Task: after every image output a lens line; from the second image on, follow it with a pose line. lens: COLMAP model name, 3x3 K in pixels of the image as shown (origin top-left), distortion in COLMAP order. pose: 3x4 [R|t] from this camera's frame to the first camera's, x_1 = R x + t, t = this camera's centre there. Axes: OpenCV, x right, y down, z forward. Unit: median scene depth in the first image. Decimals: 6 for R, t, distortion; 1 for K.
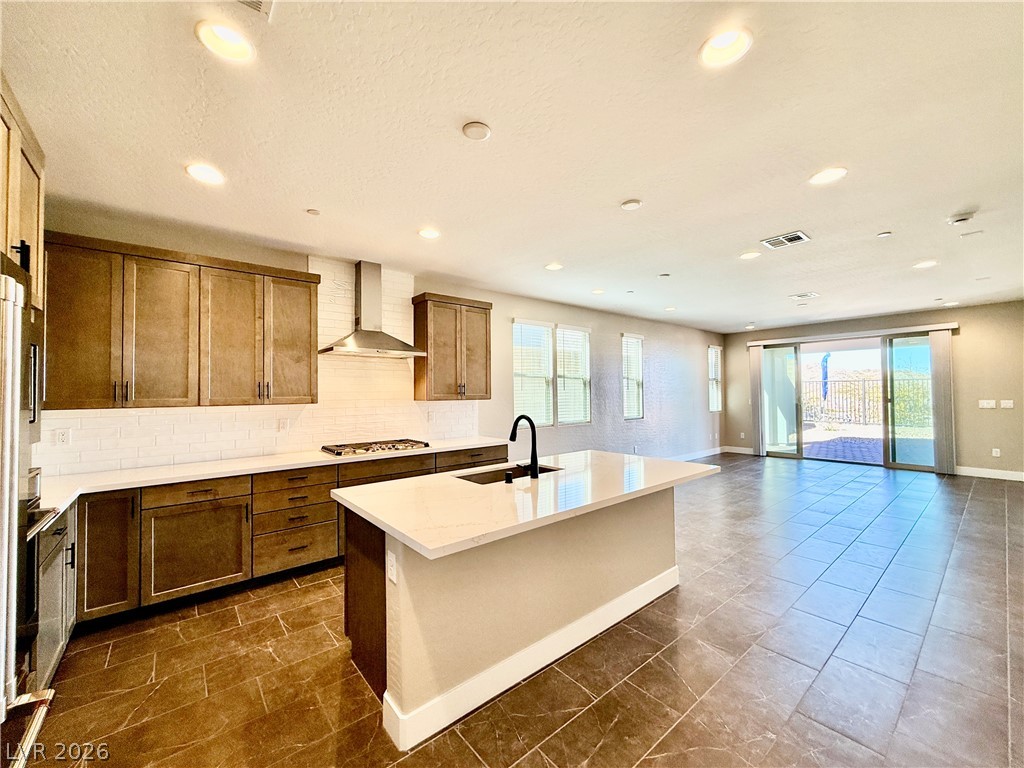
lens RADIAL K [[406.9, 0, 510.4], [0, 406.9, 385.9], [0, 0, 1]] dist [0.000439, -0.000092]
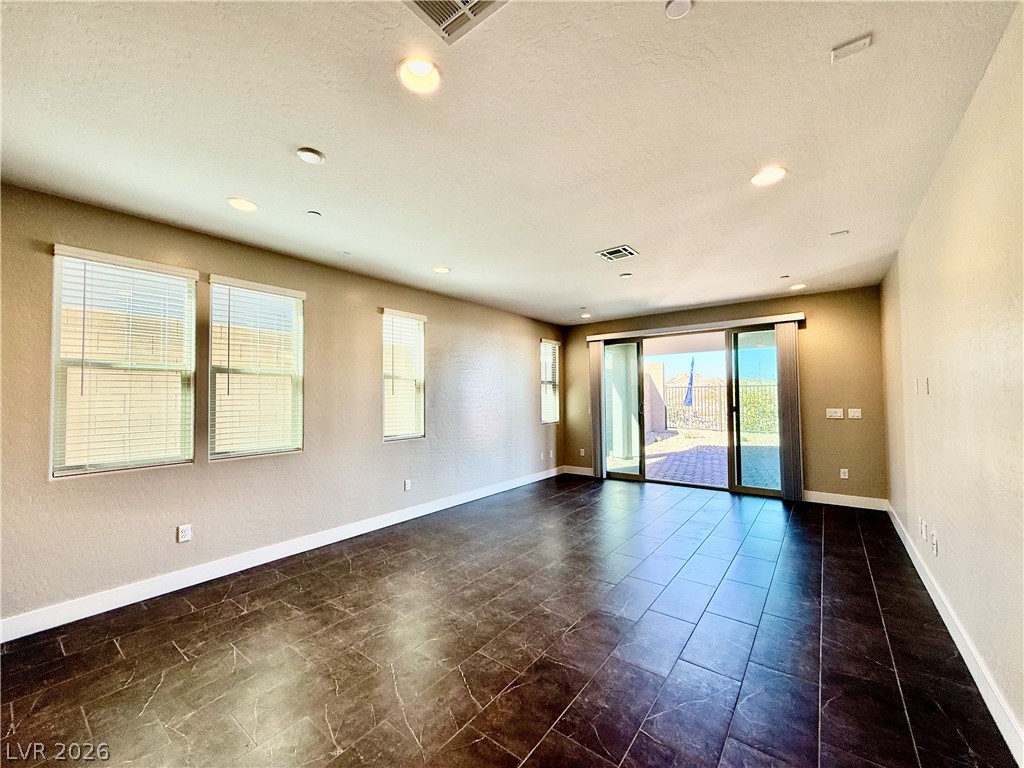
lens RADIAL K [[406.9, 0, 510.6], [0, 406.9, 383.9], [0, 0, 1]] dist [0.000439, -0.000092]
pose [[0.975390, 0.009216, 0.220295, 0.340294], [-0.005302, 0.999818, -0.018352, 0.002904], [-0.220424, 0.016732, 0.975261, 0.329299]]
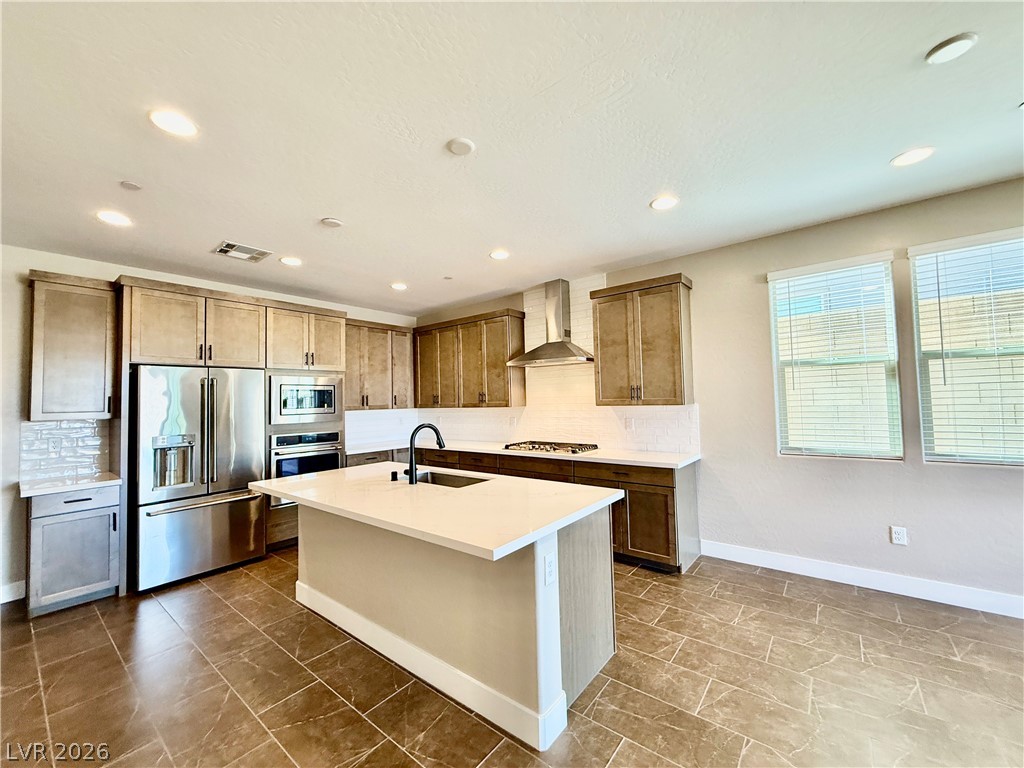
lens RADIAL K [[406.9, 0, 508.5], [0, 406.9, 385.0], [0, 0, 1]] dist [0.000439, -0.000092]
pose [[0.203206, -0.030183, -0.978671, 0.421645], [0.039764, 0.998955, -0.022552, 0.000869], [0.978328, -0.034333, 0.204194, 0.379652]]
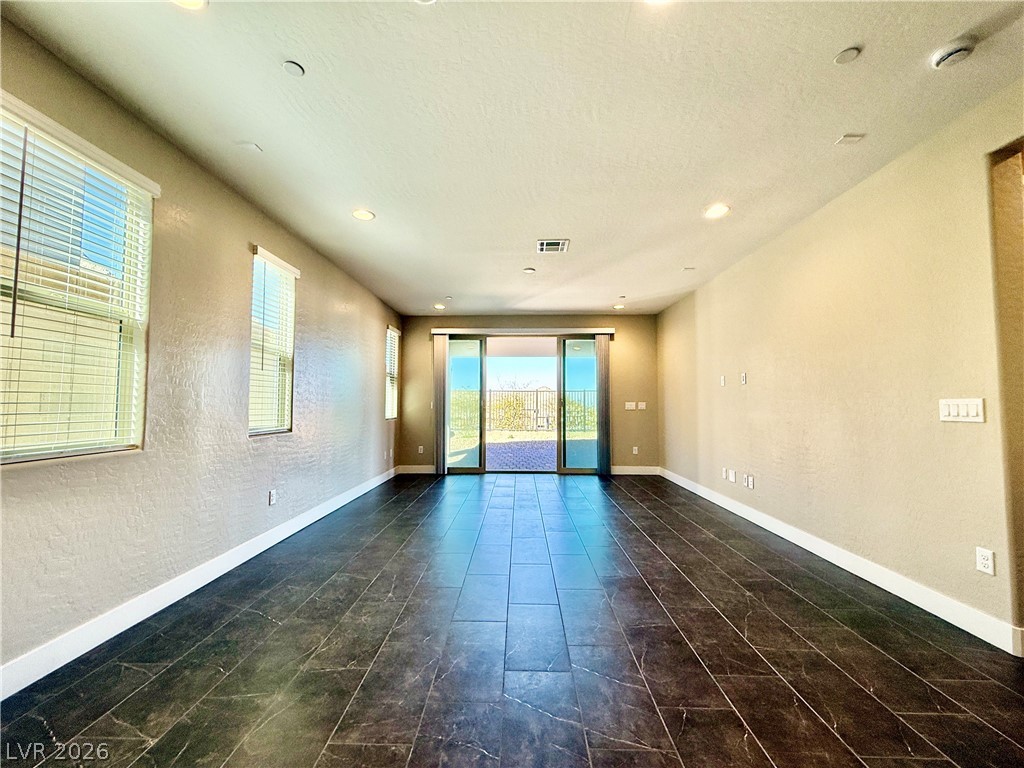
lens RADIAL K [[406.9, 0, 507.0], [0, 406.9, 383.6], [0, 0, 1]] dist [0.000439, -0.000092]
pose [[0.660011, 0.051051, 0.749519, 0.130890], [-0.022216, 0.998578, -0.048452, 0.042066], [-0.750927, 0.015328, 0.660207, 0.498884]]
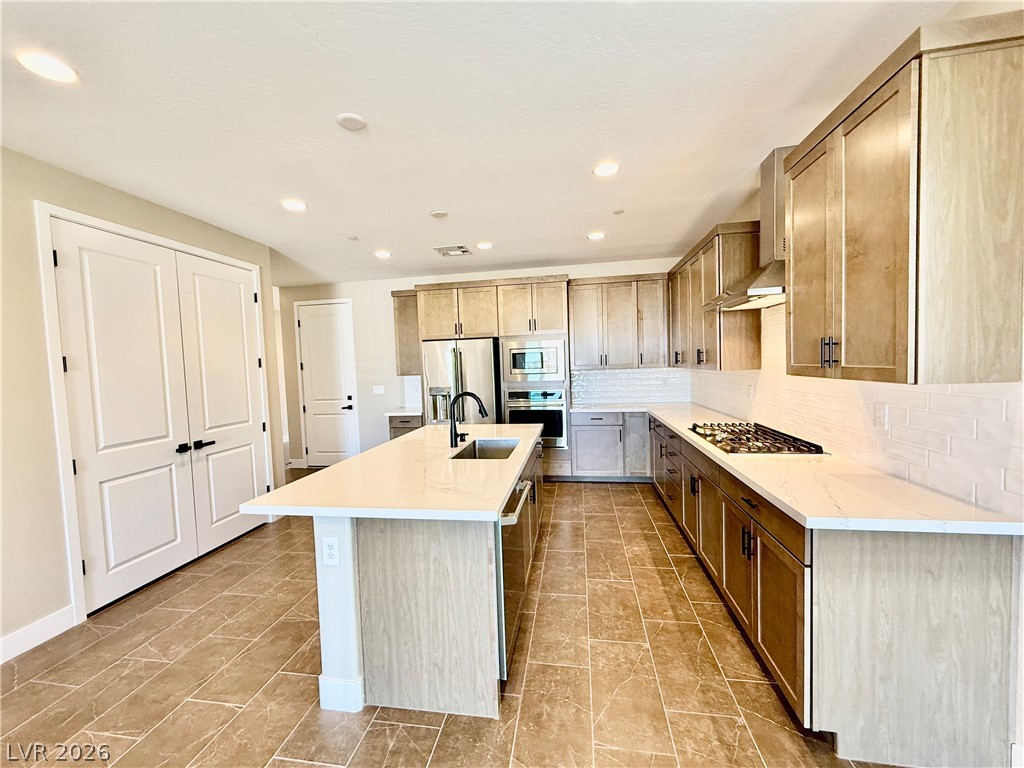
lens RADIAL K [[406.9, 0, 508.8], [0, 406.9, 384.4], [0, 0, 1]] dist [0.000439, -0.000092]
pose [[-0.751856, 0.072864, -0.655288, 0.247465], [0.056474, 0.997339, 0.046102, 0.002622], [0.656904, -0.002345, -0.753971, 0.718088]]
